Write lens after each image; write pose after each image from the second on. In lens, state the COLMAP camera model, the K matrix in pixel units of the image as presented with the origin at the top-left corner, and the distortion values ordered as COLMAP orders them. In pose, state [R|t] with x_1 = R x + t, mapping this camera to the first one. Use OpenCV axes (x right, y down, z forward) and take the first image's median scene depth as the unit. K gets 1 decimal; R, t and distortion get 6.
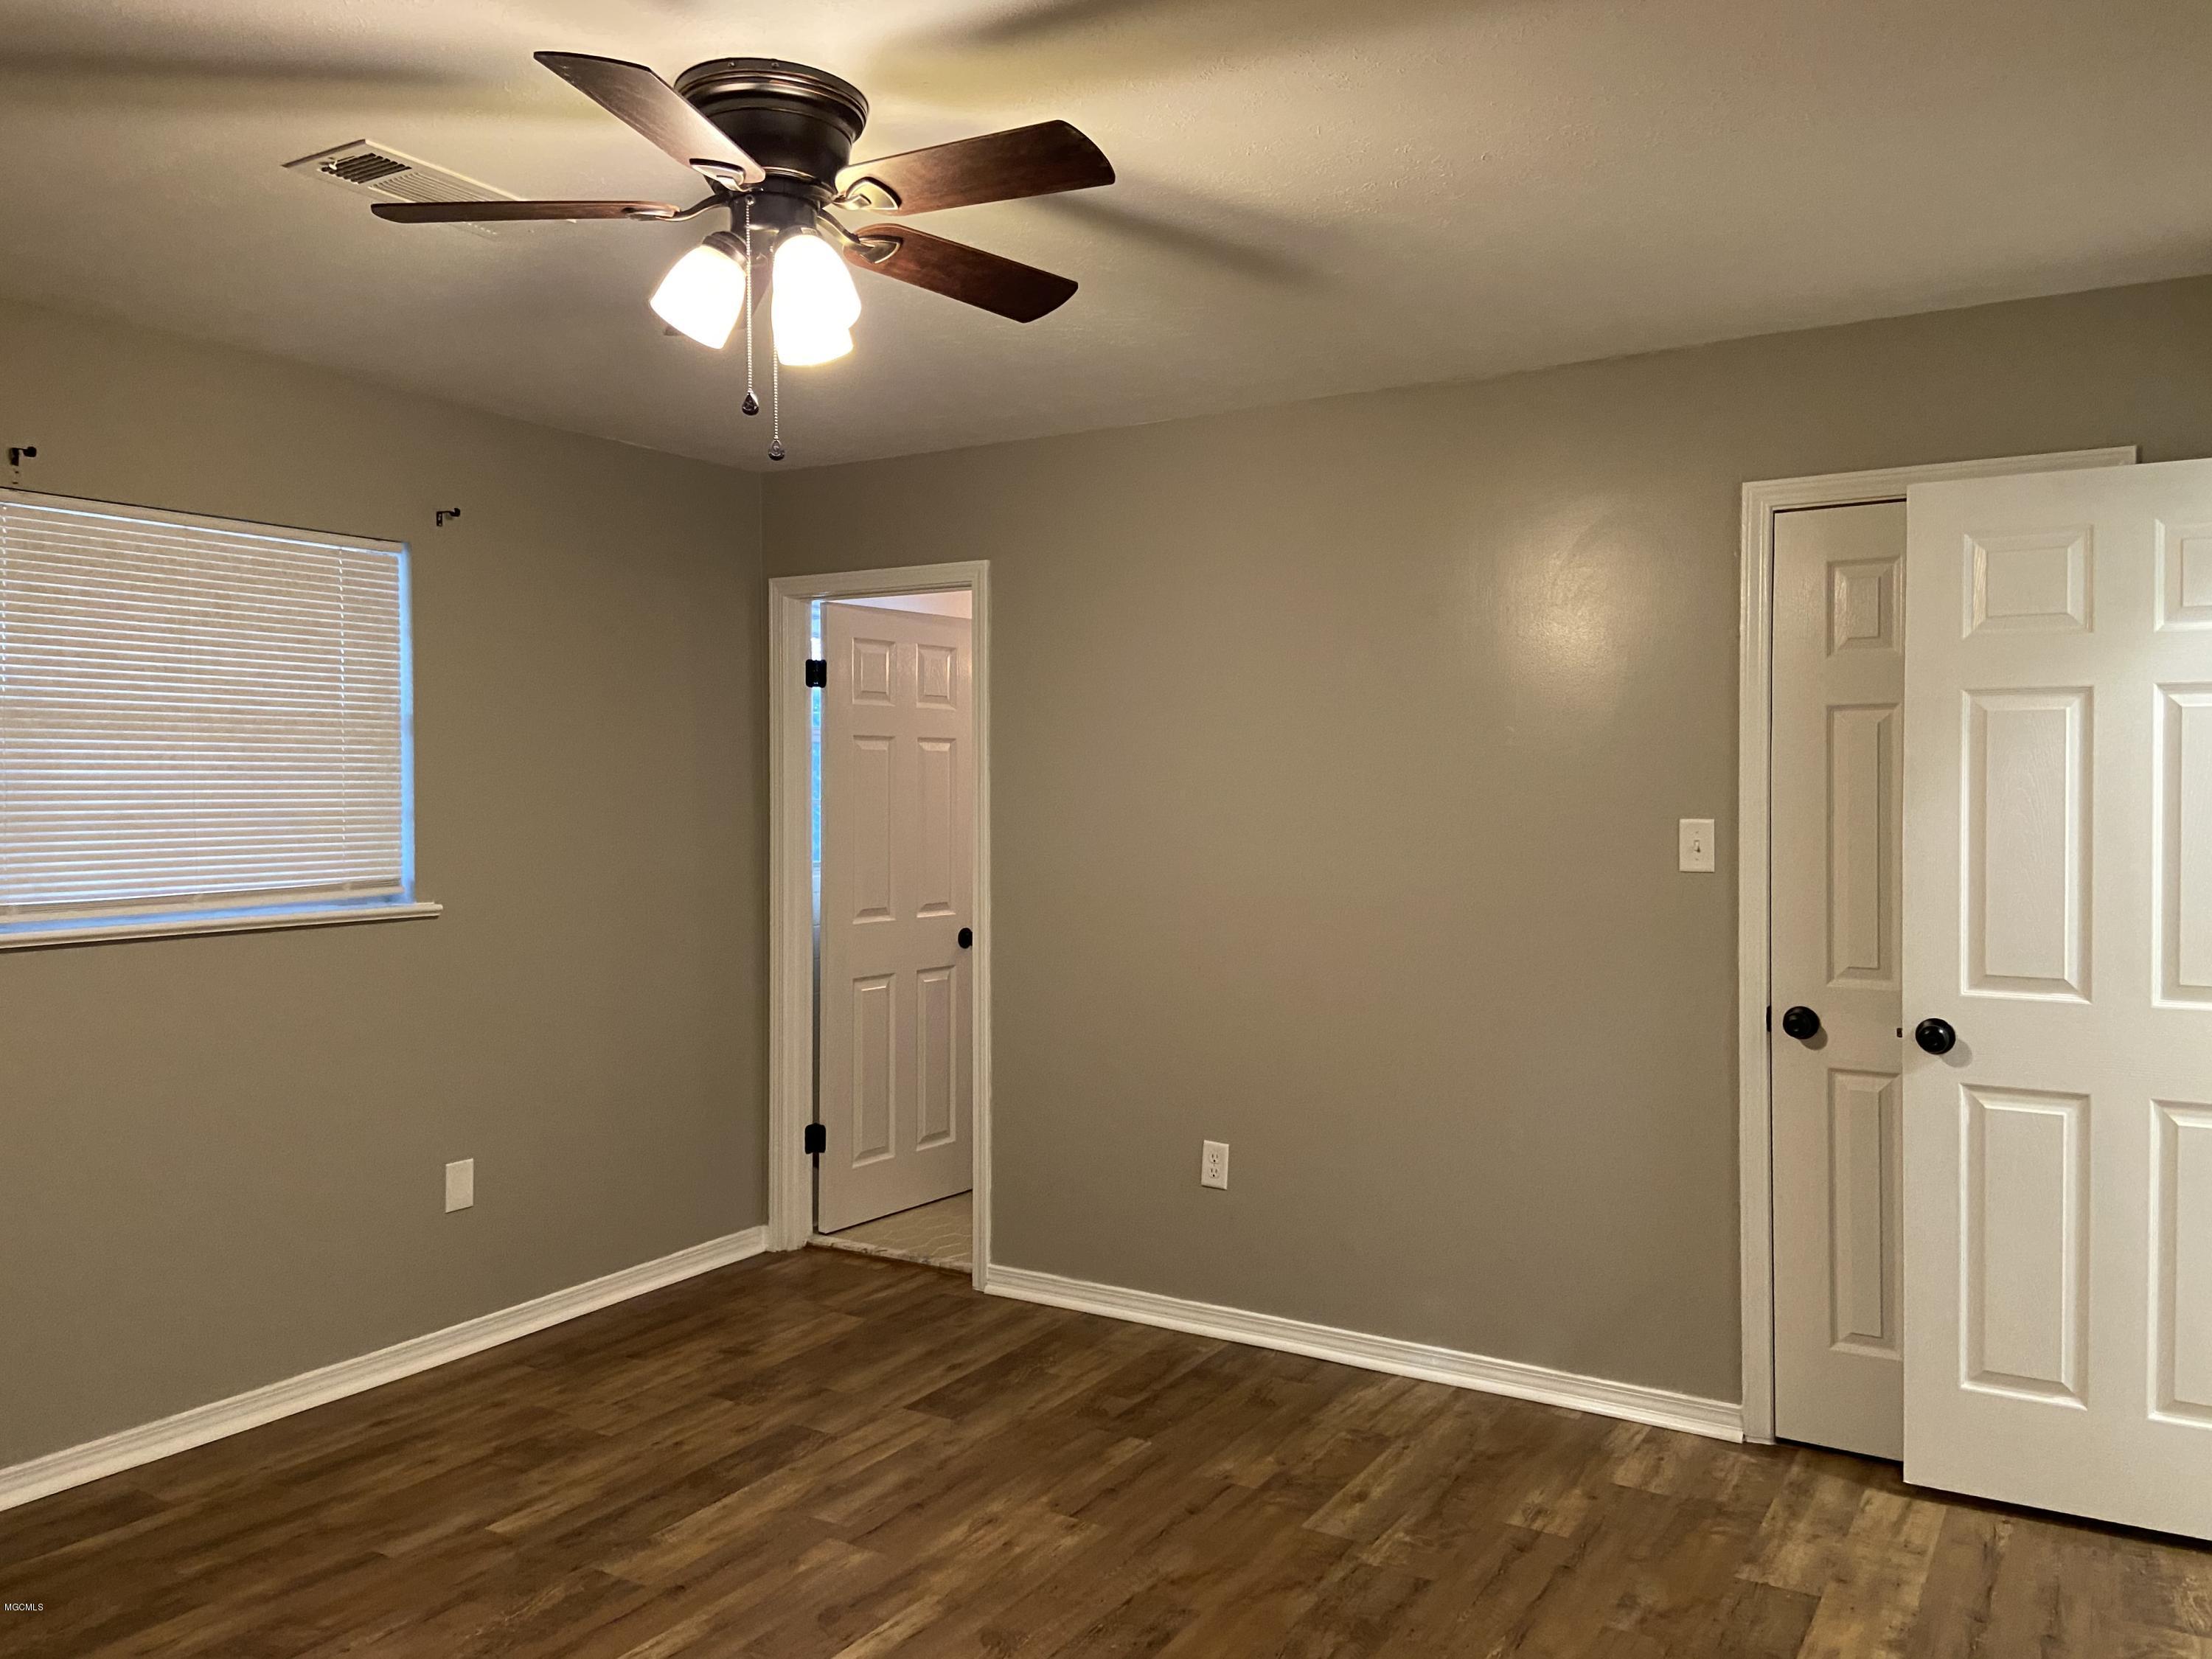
lens RADIAL K [[1650.6, 0, 1105.8], [0, 1650.6, 797.0], [0, 0, 1]] dist [0.121728, -0.152601]
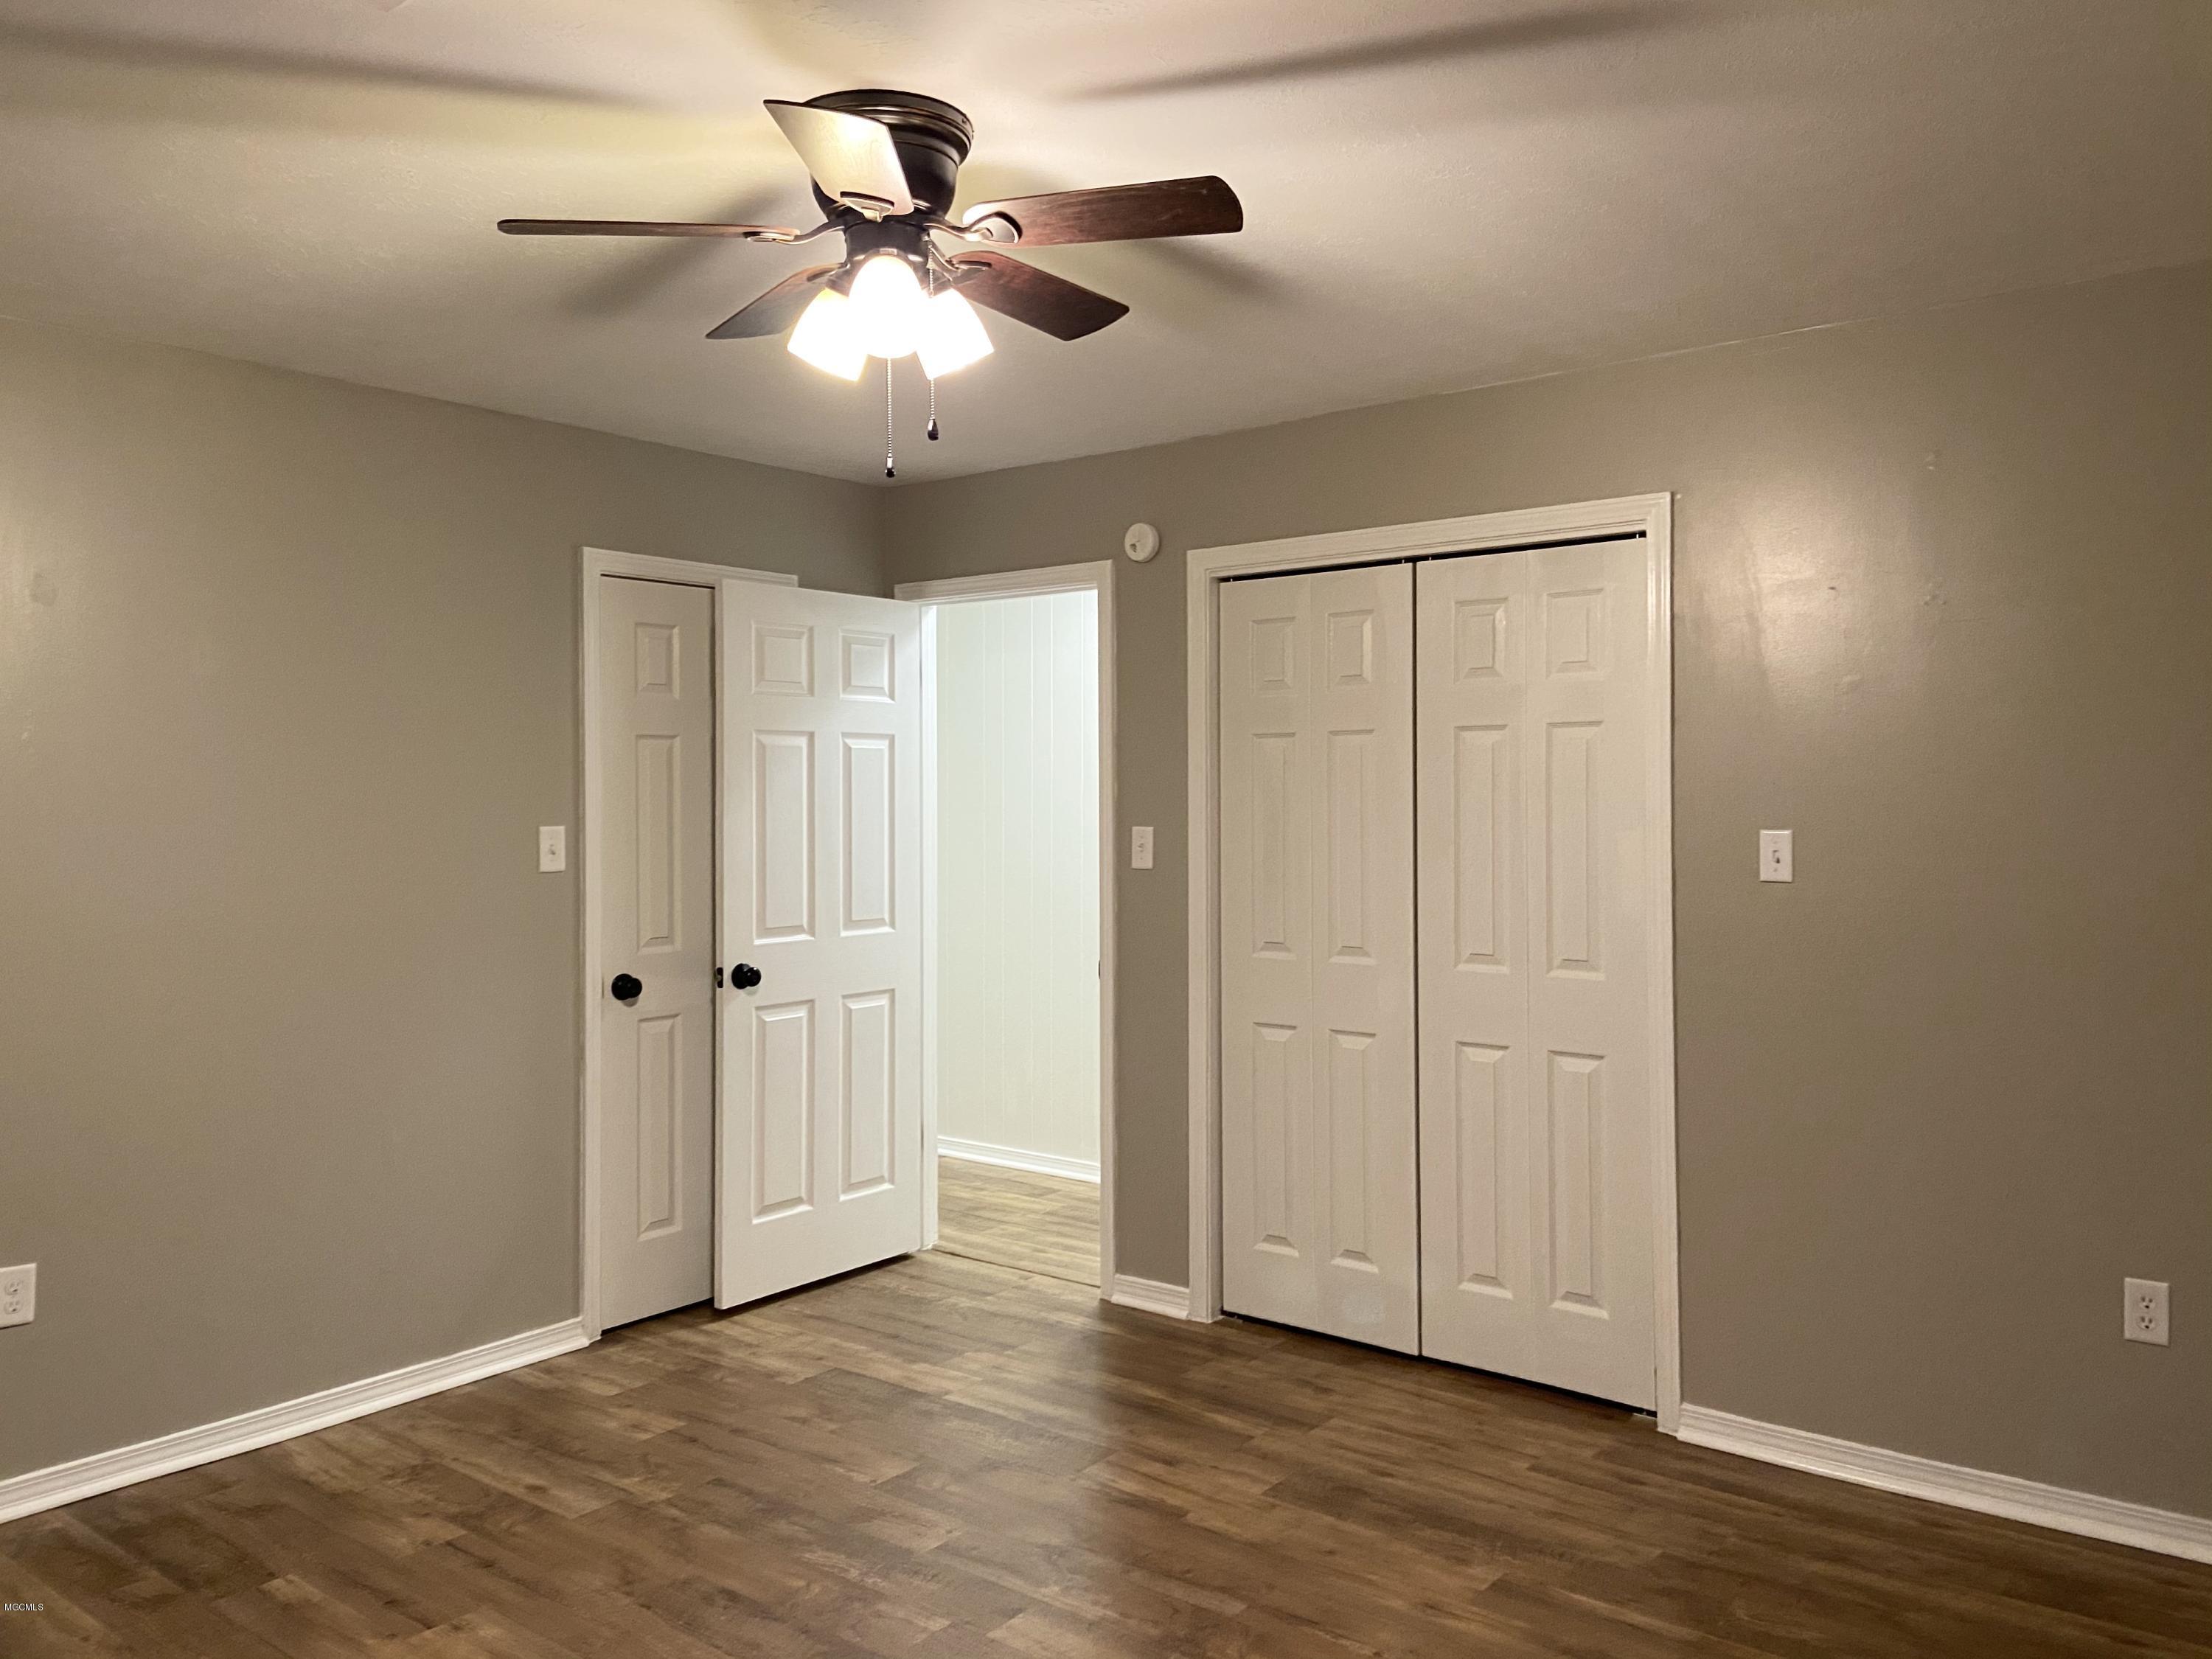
lens RADIAL K [[1650.6, 0, 1105.8], [0, 1650.6, 797.0], [0, 0, 1]] dist [0.121728, -0.152601]
pose [[0.132741, 0.002114, 0.991149, -0.816202], [0.016626, 0.999852, -0.004359, 0.004640], [-0.991011, 0.017058, 0.132686, 0.506989]]
